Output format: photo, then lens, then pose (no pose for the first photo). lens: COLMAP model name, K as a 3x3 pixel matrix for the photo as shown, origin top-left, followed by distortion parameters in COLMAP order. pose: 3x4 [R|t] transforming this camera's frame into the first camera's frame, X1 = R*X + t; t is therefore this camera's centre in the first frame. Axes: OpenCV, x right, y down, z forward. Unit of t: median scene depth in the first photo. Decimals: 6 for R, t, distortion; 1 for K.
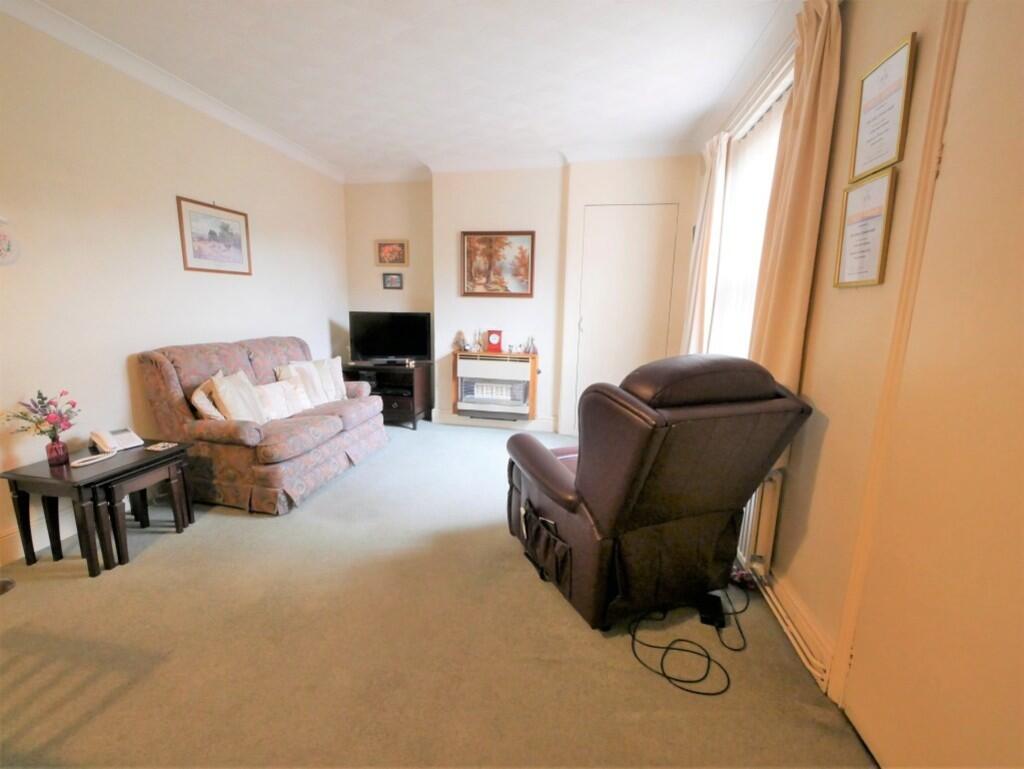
lens RADIAL K [[424.2, 0, 513.8], [0, 424.2, 379.0], [0, 0, 1]] dist [-0.008537, 0.001432]
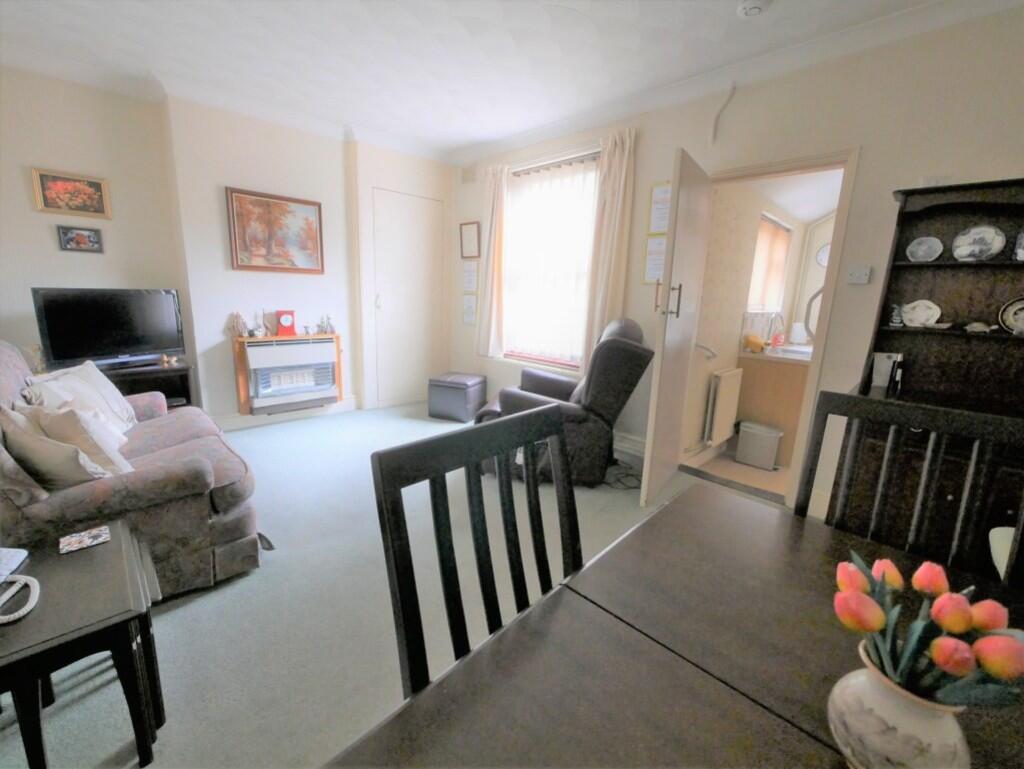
lens RADIAL K [[424.2, 0, 509.6], [0, 424.2, 381.1], [0, 0, 1]] dist [-0.008537, 0.001432]
pose [[0.570456, -0.171029, 0.803324, -0.512342], [0.113237, 0.985116, 0.129321, -0.031348], [-0.813485, 0.017194, 0.581332, 0.115208]]
